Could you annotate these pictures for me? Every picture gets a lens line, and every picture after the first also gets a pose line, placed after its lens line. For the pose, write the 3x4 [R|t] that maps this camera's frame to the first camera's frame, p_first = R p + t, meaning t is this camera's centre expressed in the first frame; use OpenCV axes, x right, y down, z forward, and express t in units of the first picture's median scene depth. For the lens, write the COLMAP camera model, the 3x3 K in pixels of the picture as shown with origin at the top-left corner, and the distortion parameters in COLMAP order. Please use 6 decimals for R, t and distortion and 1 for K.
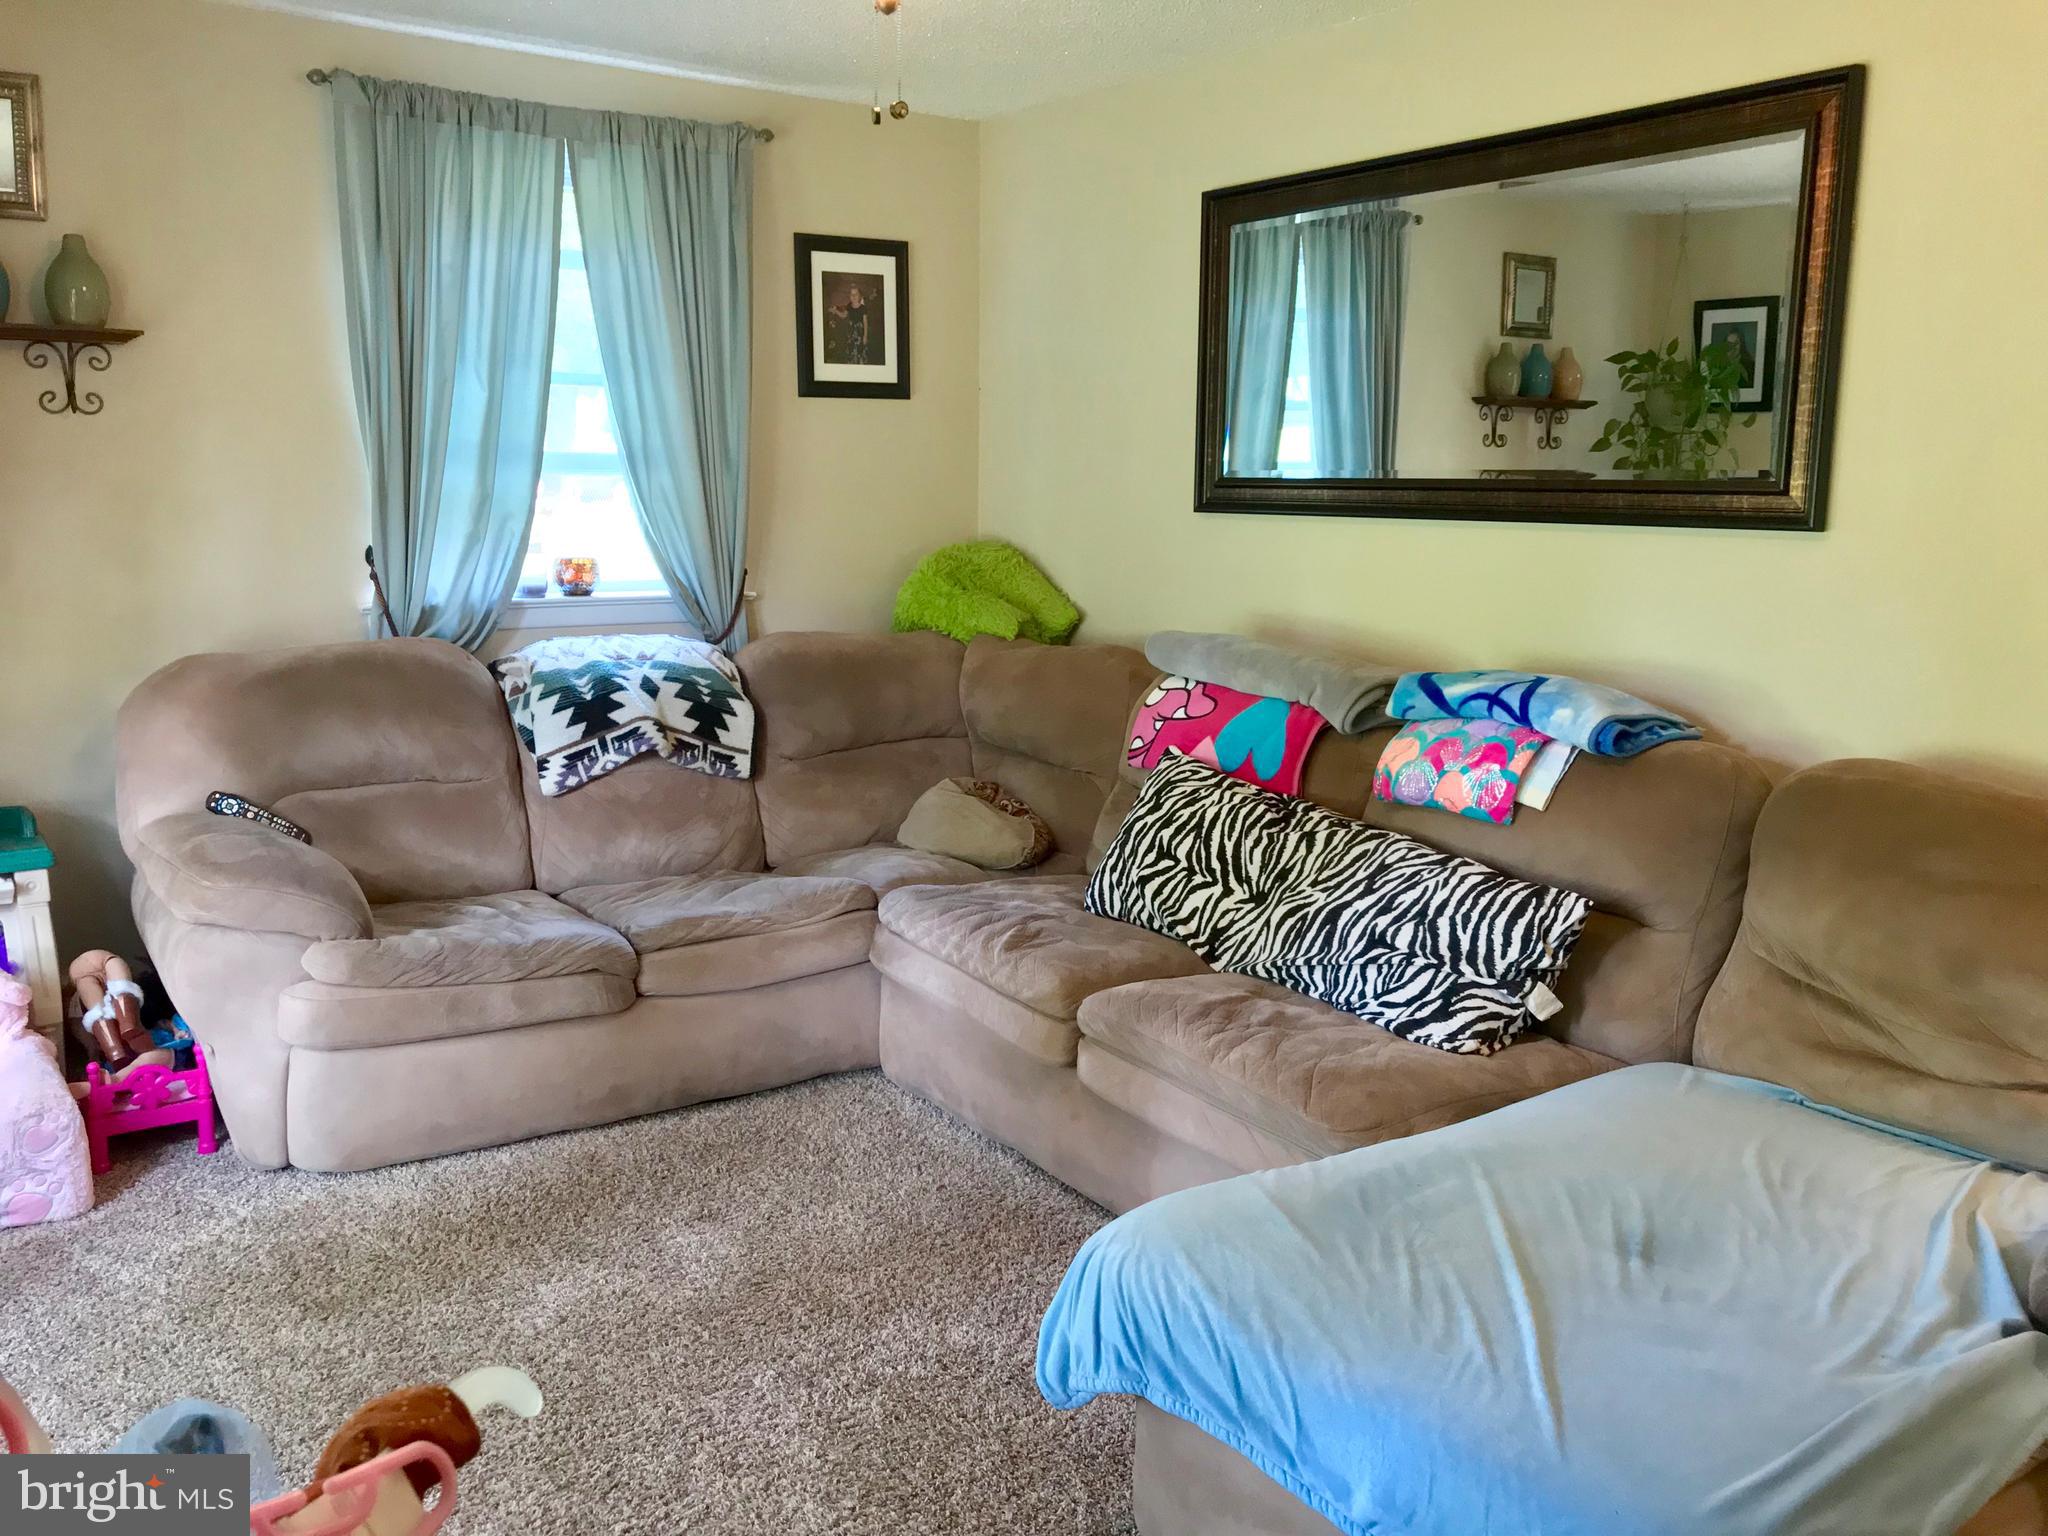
lens RADIAL K [[1701.6, 0, 1012.4], [0, 1701.6, 761.0], [0, 0, 1]] dist [0.051205, -0.078616]
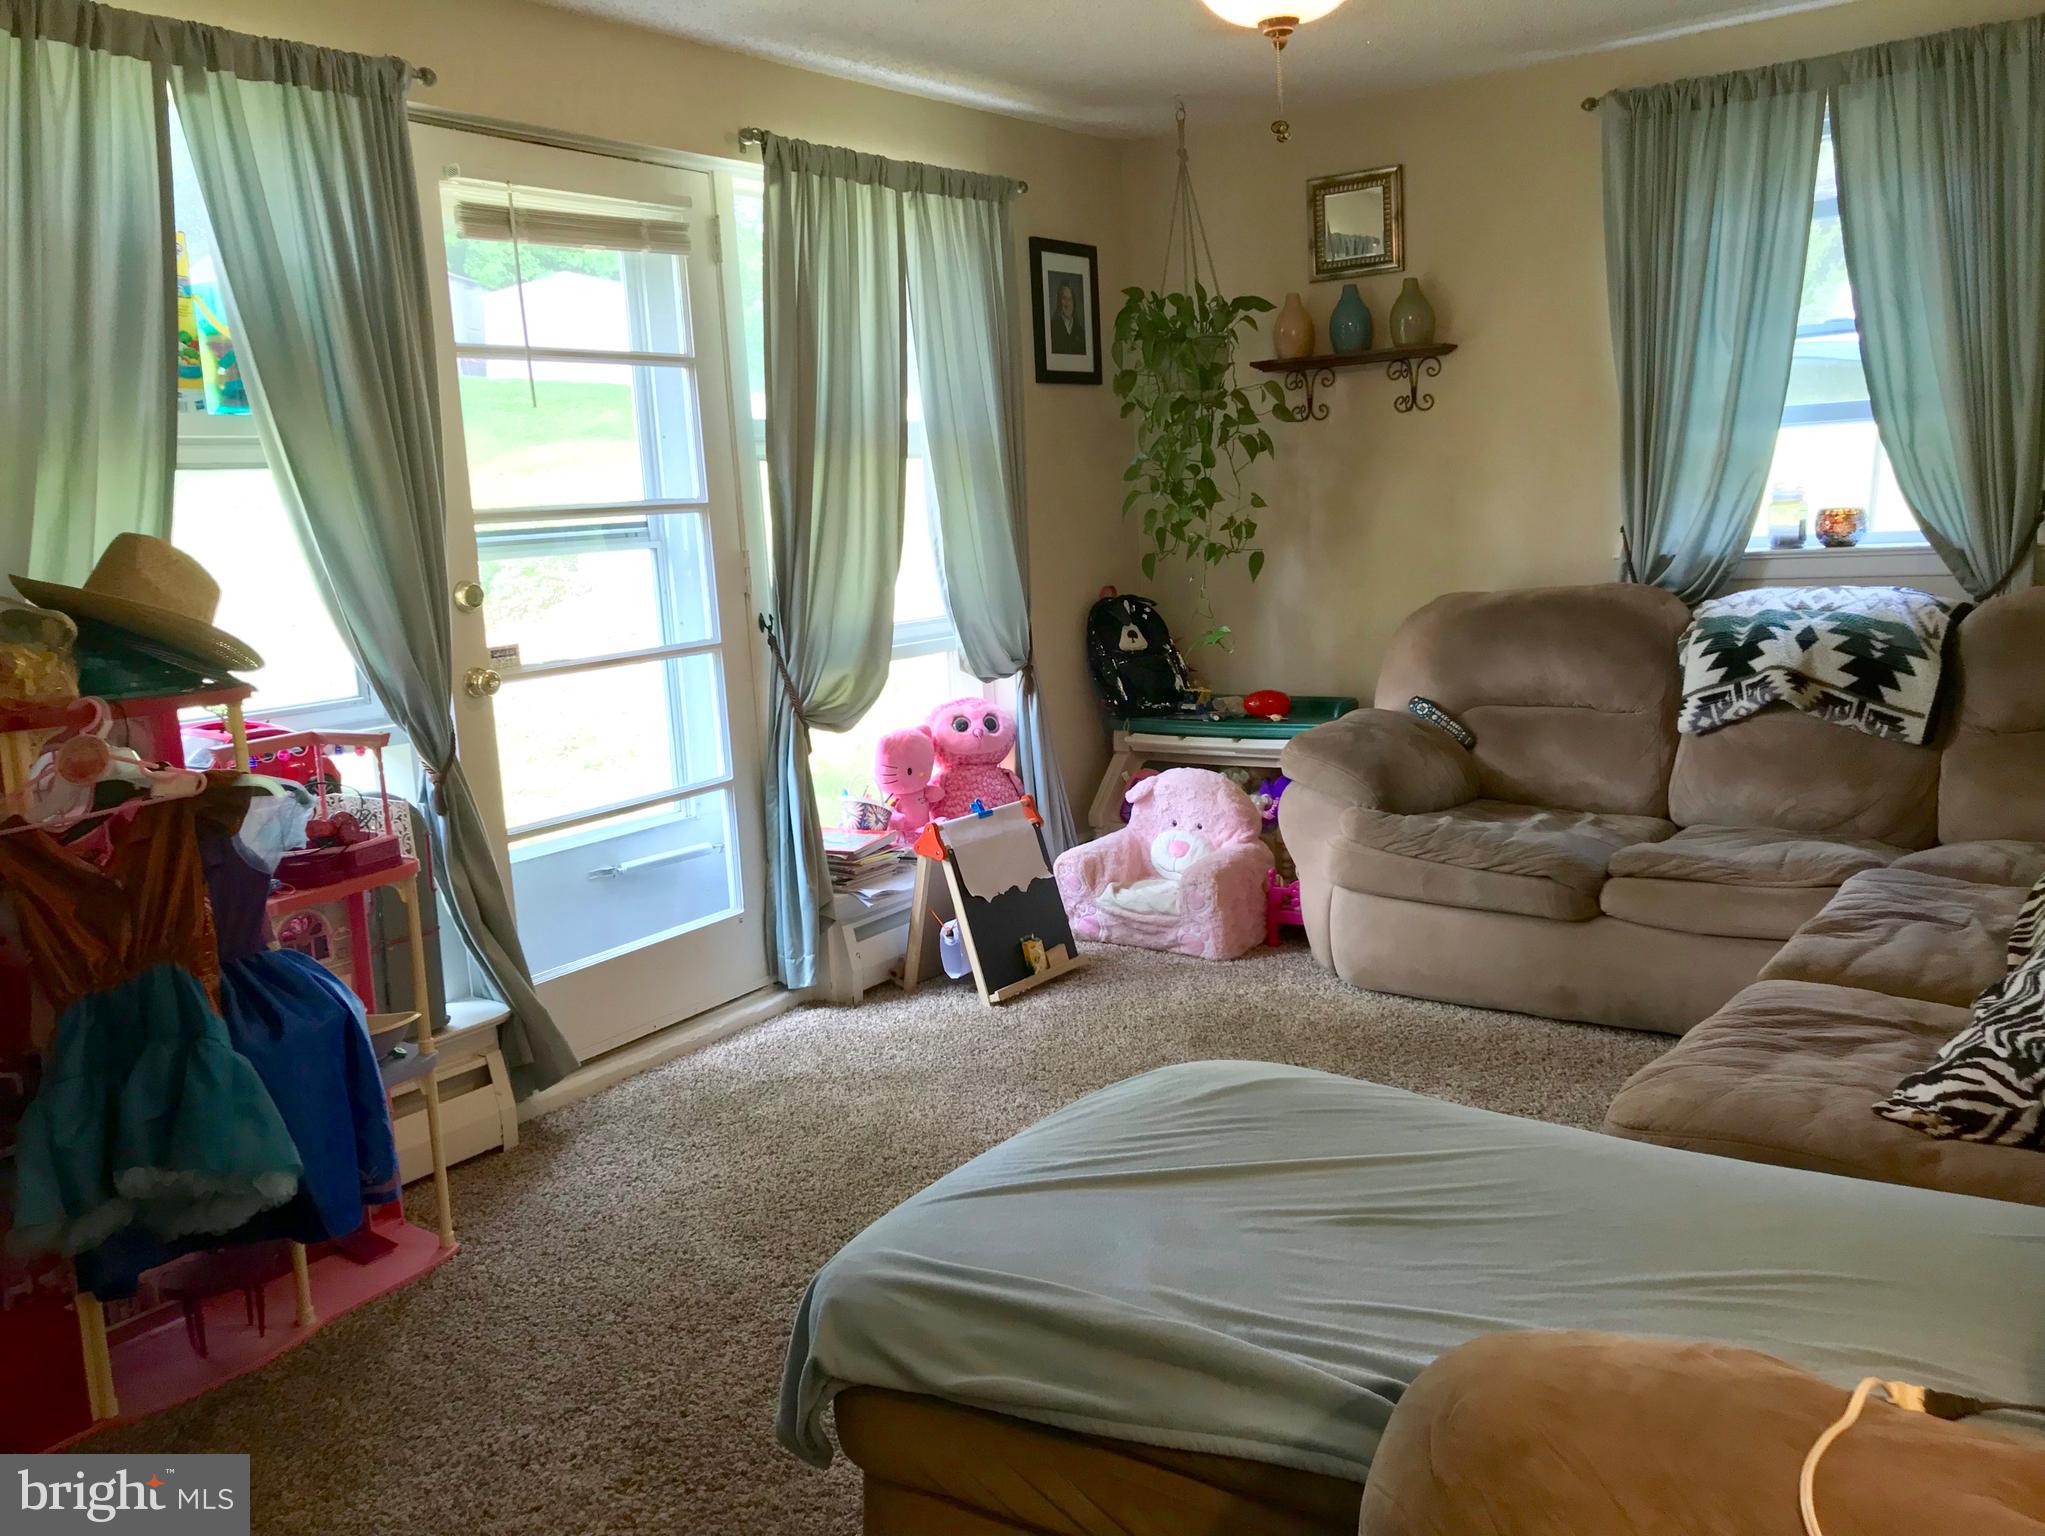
lens RADIAL K [[1699.1, 0, 1008.2], [0, 1699.1, 775.0], [0, 0, 1]] dist [0.051205, -0.078616]
pose [[0.316943, 0.118839, -0.940970, 0.591899], [-0.100850, 0.990717, 0.091153, -0.008747], [0.943067, 0.066007, 0.325986, 0.256254]]
